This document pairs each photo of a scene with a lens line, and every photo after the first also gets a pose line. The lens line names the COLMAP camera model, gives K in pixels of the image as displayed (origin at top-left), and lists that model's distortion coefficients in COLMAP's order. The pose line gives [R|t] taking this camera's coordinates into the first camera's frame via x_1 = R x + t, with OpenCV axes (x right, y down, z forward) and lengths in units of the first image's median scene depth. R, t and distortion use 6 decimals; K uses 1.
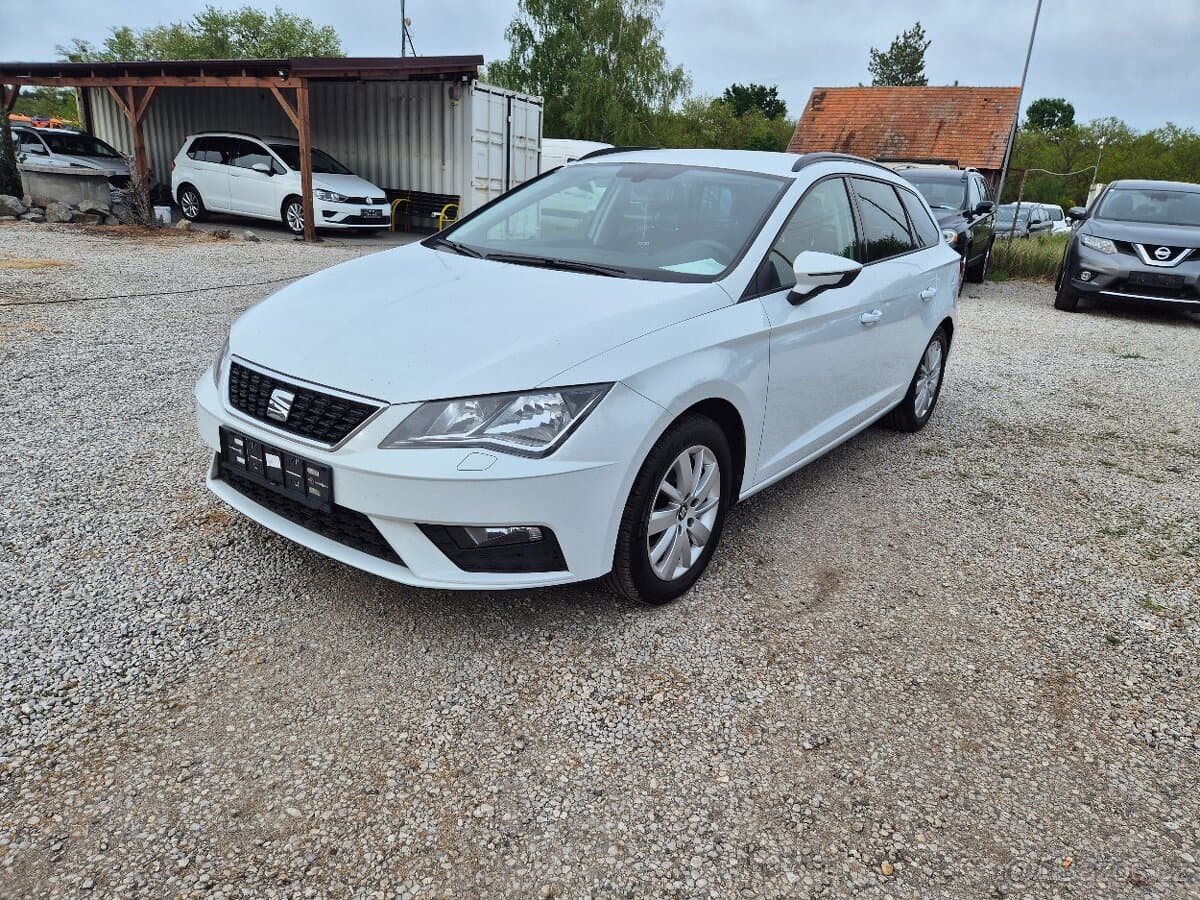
lens RADIAL K [[805.2, 0, 605.9], [0, 805.2, 459.4], [0, 0, 1]] dist [0.069607, -0.055797]
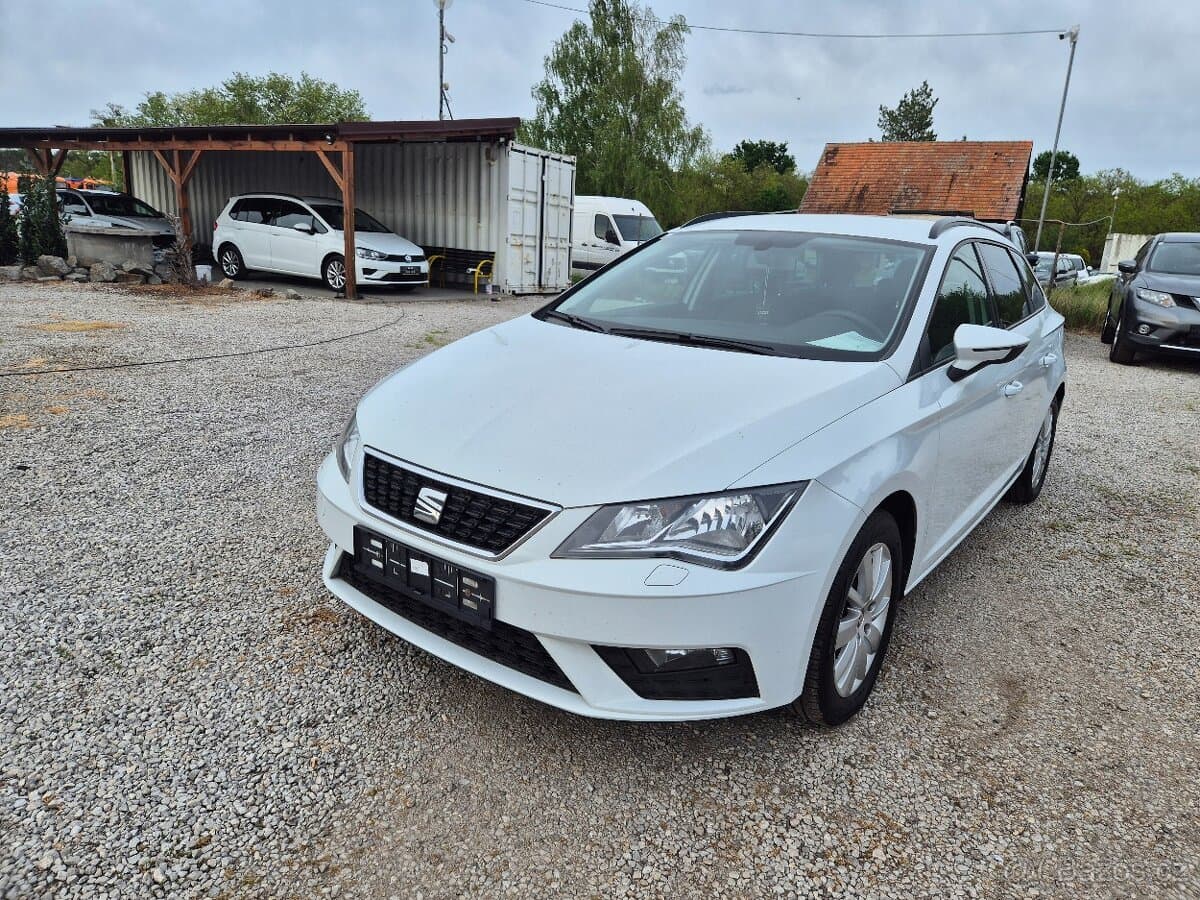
lens RADIAL K [[805.2, 0, 610.2], [0, 805.2, 445.1], [0, 0, 1]] dist [0.069607, -0.055797]
pose [[0.999940, -0.005224, -0.009662, -0.100708], [0.004495, 0.997251, -0.073960, -0.035040], [0.010022, 0.073912, 0.997214, 0.053360]]
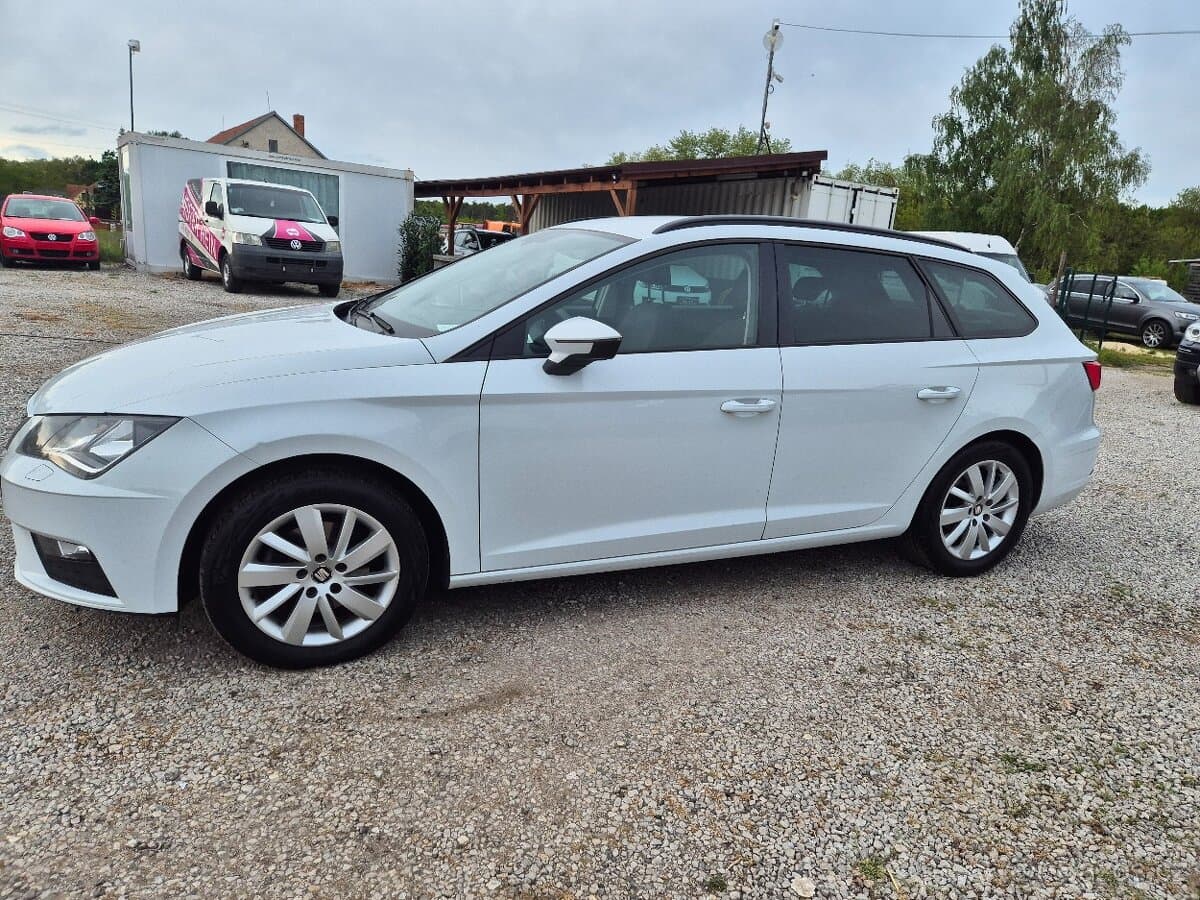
lens RADIAL K [[805.2, 0, 603.8], [0, 805.2, 457.0], [0, 0, 1]] dist [0.069607, -0.055797]
pose [[0.866657, 0.124436, -0.483136, 0.477333], [-0.178227, 0.981716, -0.066857, -0.036855], [0.465983, 0.144050, 0.872989, 0.187169]]
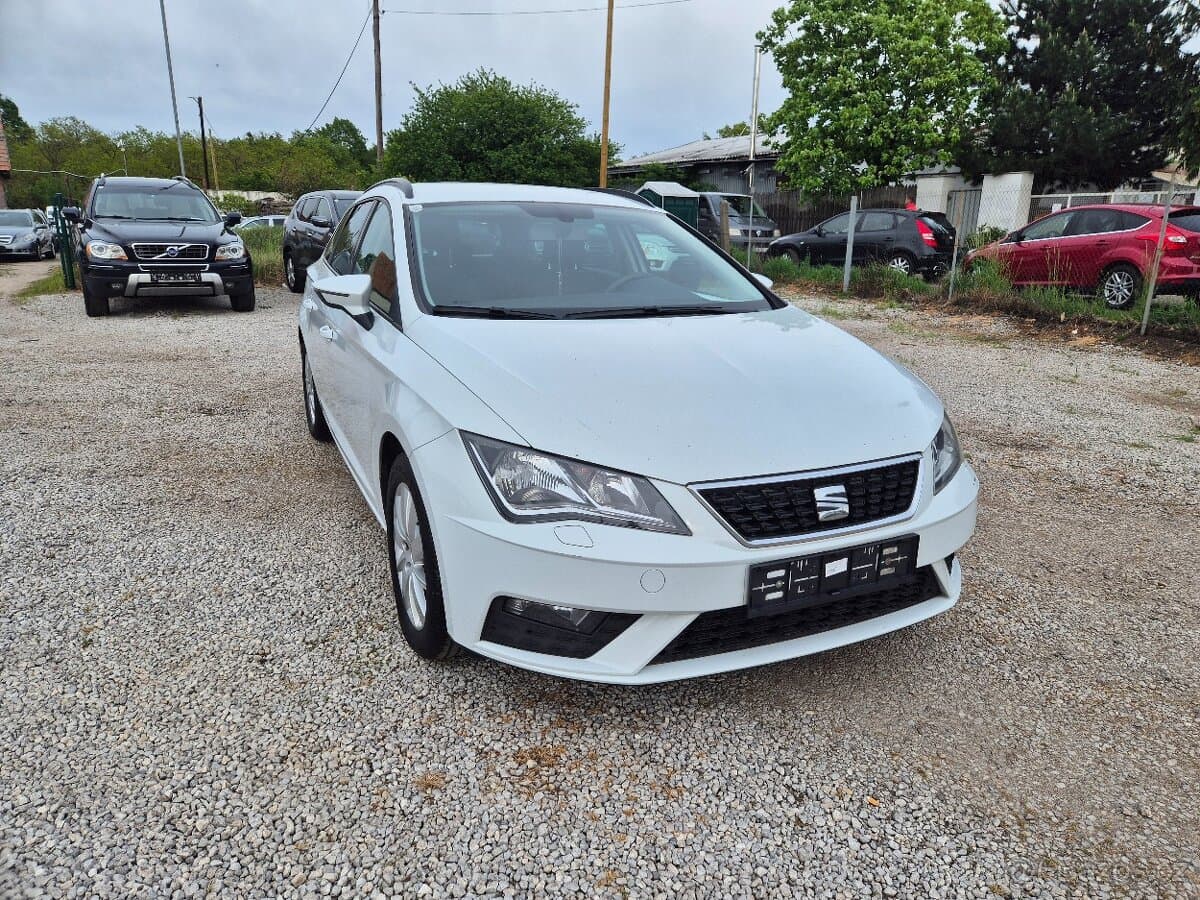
lens RADIAL K [[805.2, 0, 612.4], [0, 805.2, 455.2], [0, 0, 1]] dist [0.069607, -0.055797]
pose [[0.452393, -0.292448, 0.842505, -0.647428], [0.295303, 0.940533, 0.167909, -0.174866], [-0.841509, 0.172834, 0.511851, 0.392100]]
